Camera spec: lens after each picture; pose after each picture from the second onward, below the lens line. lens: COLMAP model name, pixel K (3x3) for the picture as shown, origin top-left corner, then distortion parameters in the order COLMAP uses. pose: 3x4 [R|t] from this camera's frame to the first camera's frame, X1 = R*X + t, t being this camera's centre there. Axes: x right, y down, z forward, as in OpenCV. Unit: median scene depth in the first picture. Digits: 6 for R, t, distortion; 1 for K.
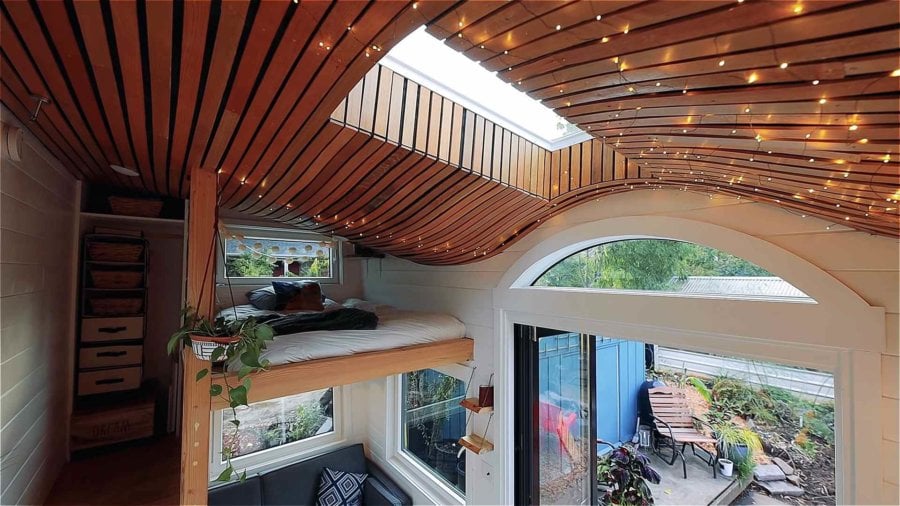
lens RADIAL K [[360.7, 0, 446.4], [0, 360.7, 256.8], [0, 0, 1]] dist [0.022083, -0.012295]
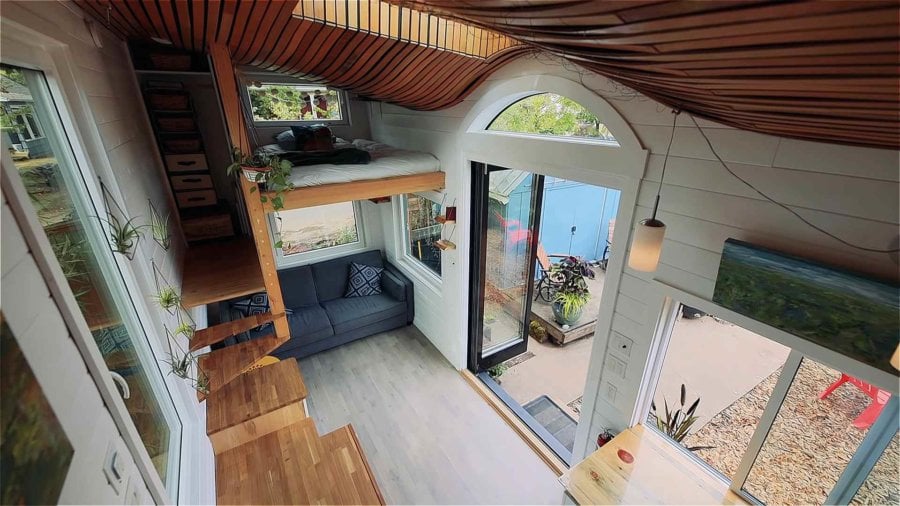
lens RADIAL K [[360.7, 0, 446.4], [0, 360.7, 256.8], [0, 0, 1]] dist [0.022083, -0.012295]
pose [[0.995201, 0.028564, -0.093587, 0.223722], [0.014031, 0.904902, 0.425389, -0.056617], [0.096837, -0.424660, 0.900159, -0.324306]]
